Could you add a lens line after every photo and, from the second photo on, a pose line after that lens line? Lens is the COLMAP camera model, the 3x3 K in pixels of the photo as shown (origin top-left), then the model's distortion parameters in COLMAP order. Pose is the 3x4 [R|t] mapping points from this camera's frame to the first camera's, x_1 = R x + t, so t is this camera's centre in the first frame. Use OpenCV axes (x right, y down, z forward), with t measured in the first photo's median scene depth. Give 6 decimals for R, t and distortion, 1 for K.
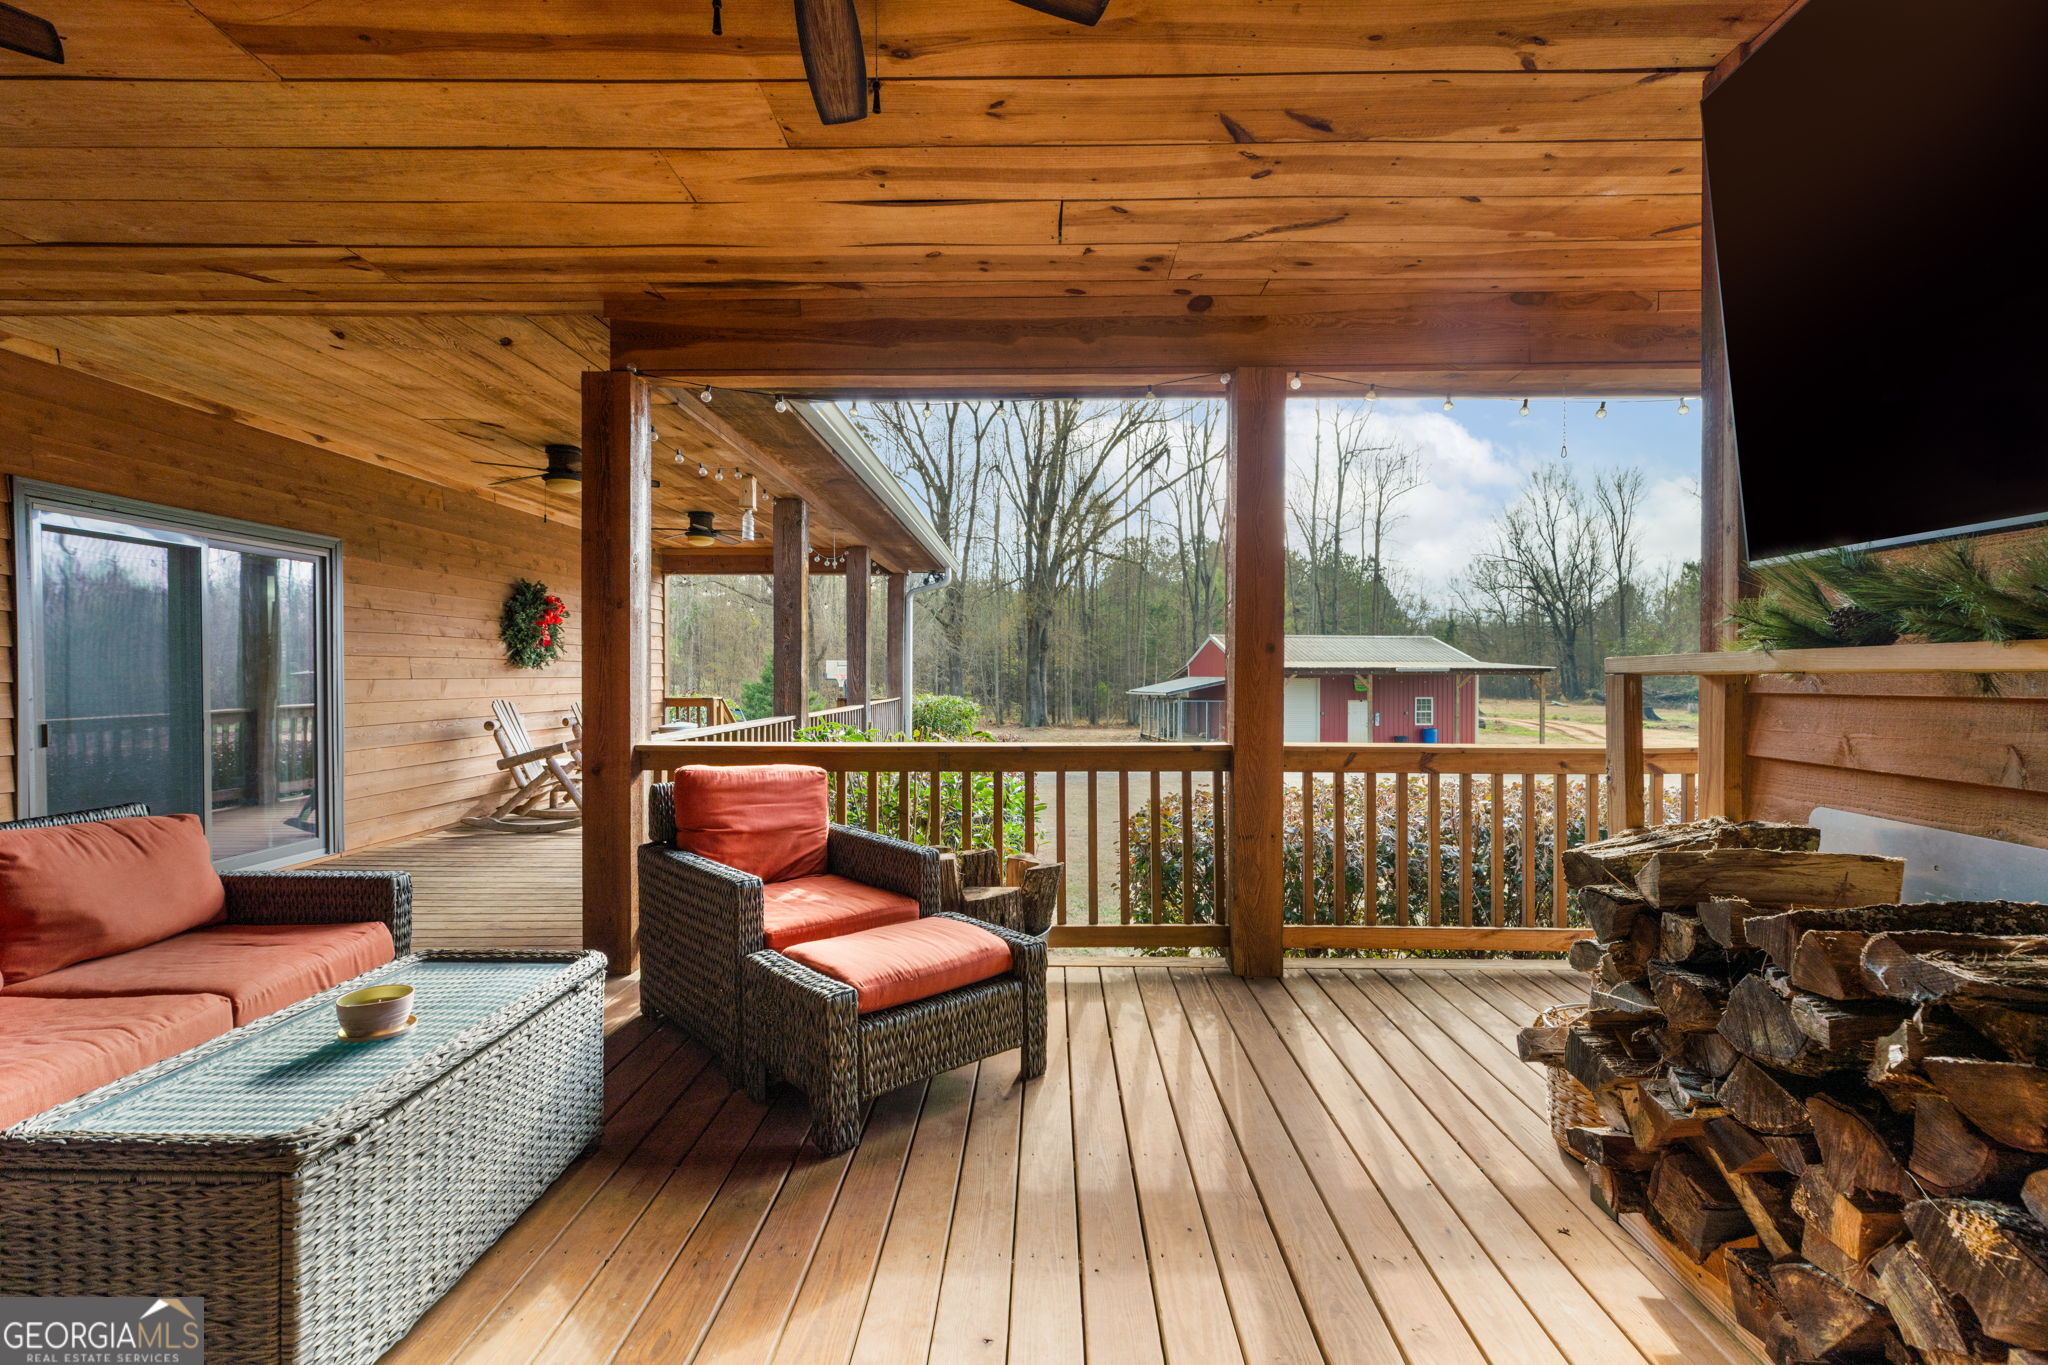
lens RADIAL K [[921.9, 0, 1033.2], [0, 921.9, 680.4], [0, 0, 1]] dist [0.003667, 0.000094]
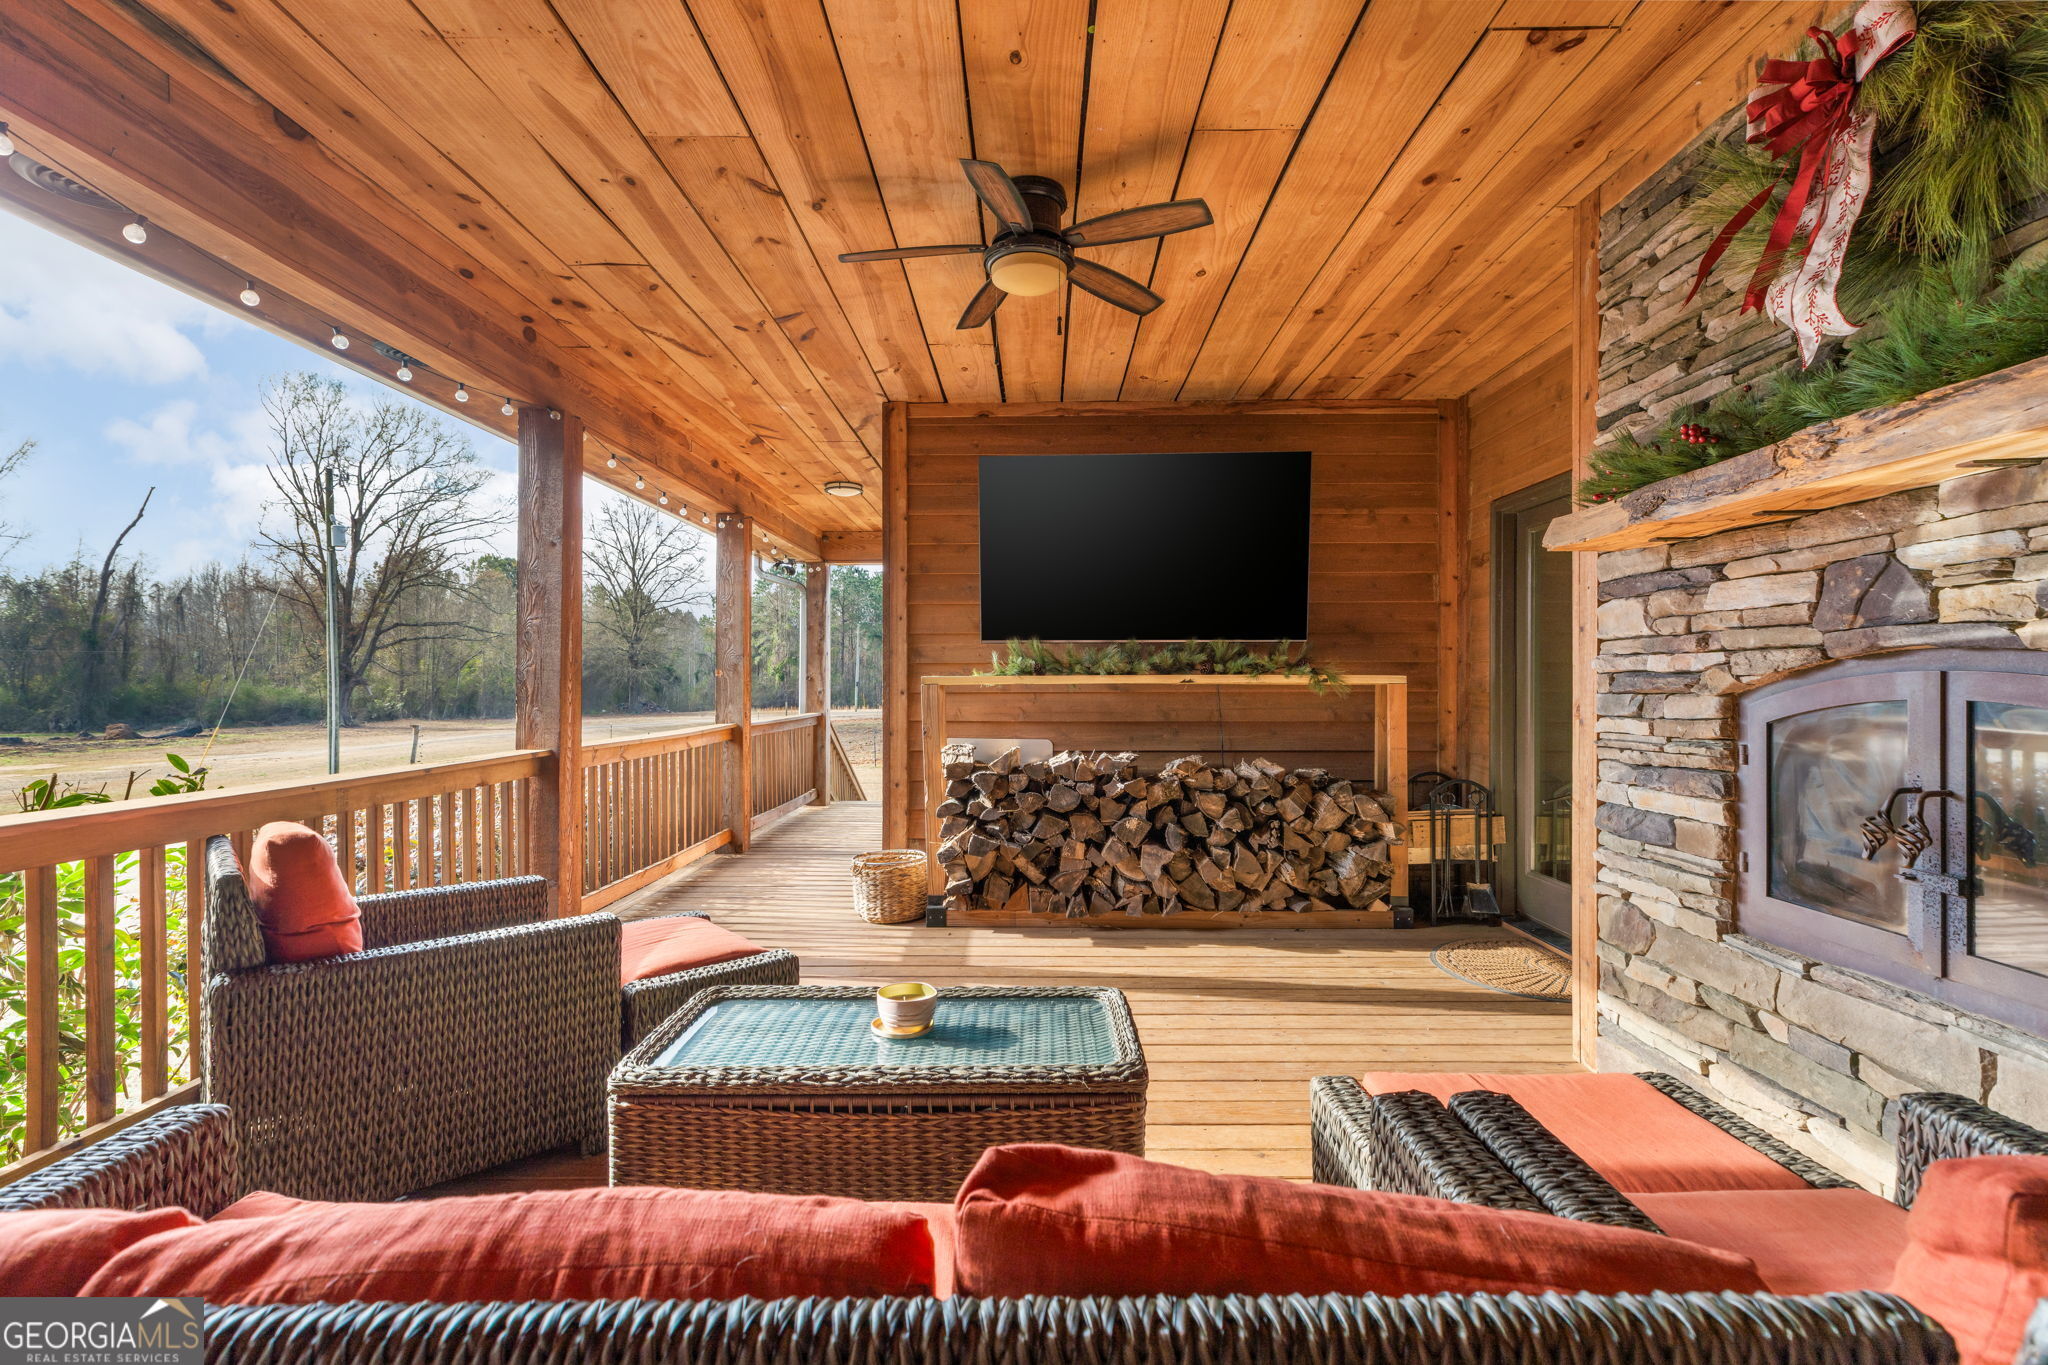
lens RADIAL K [[921.9, 0, 1033.2], [0, 921.9, 680.4], [0, 0, 1]] dist [0.003667, 0.000094]
pose [[-0.018186, 0.001146, 0.999834, -1.061193], [0.006941, 0.999975, -0.001020, -0.008680], [-0.999811, 0.006922, -0.018193, 0.535083]]
